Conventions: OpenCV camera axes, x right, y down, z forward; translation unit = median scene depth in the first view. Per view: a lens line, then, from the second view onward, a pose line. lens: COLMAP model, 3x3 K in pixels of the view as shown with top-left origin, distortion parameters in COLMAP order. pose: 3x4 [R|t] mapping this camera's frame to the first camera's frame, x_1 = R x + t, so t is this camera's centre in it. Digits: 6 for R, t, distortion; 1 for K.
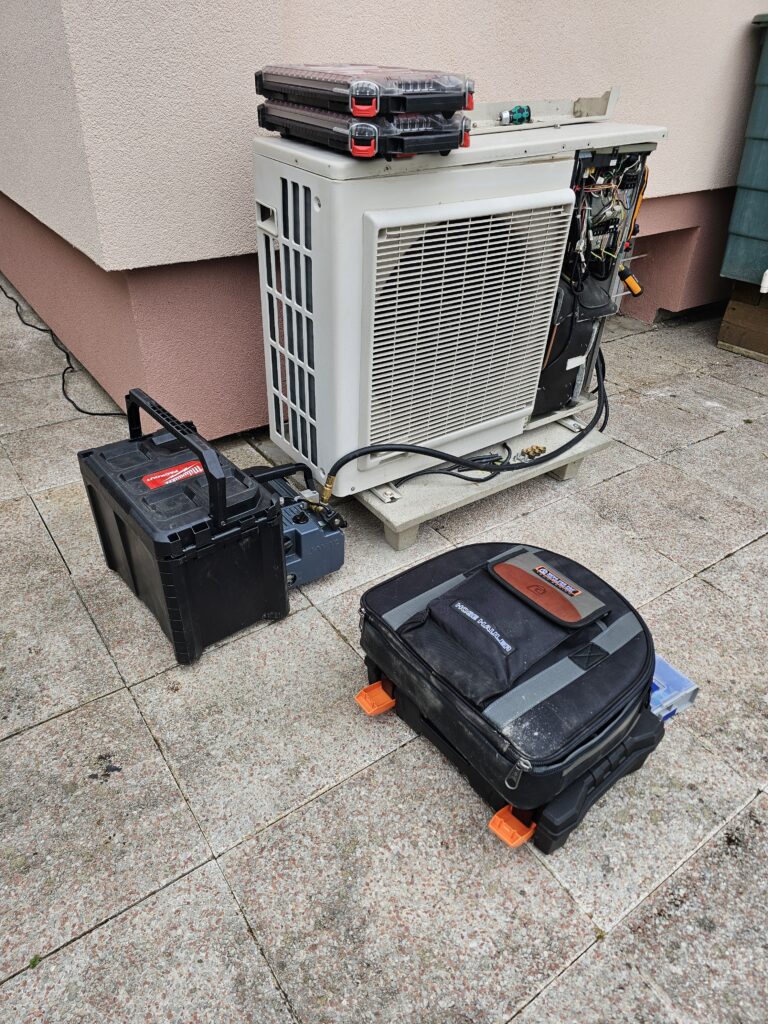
lens RADIAL K [[691.7, 0, 382.0], [0, 691.7, 512.4], [0, 0, 1]] dist [0.003003, 0.000331]
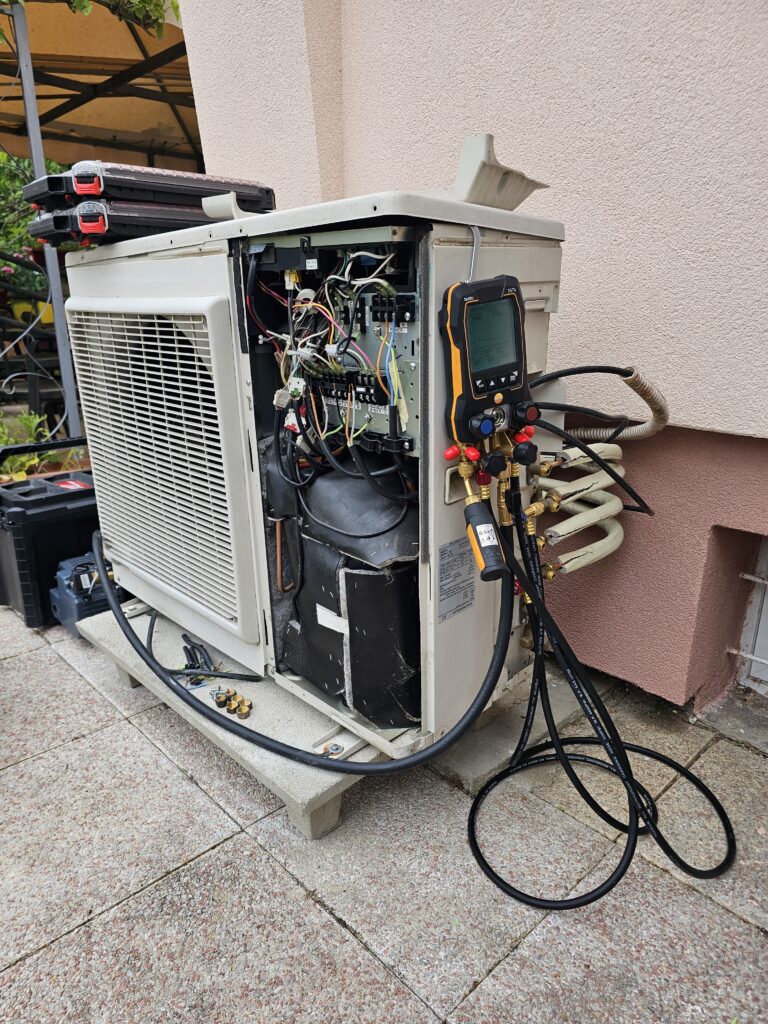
lens RADIAL K [[691.7, 0, 384.5], [0, 691.7, 514.0], [0, 0, 1]] dist [0.003003, 0.000331]
pose [[0.159706, 0.263300, -0.951403, 0.958251], [-0.563614, 0.815569, 0.131098, -0.467037], [0.810453, 0.515286, 0.278650, 1.038914]]
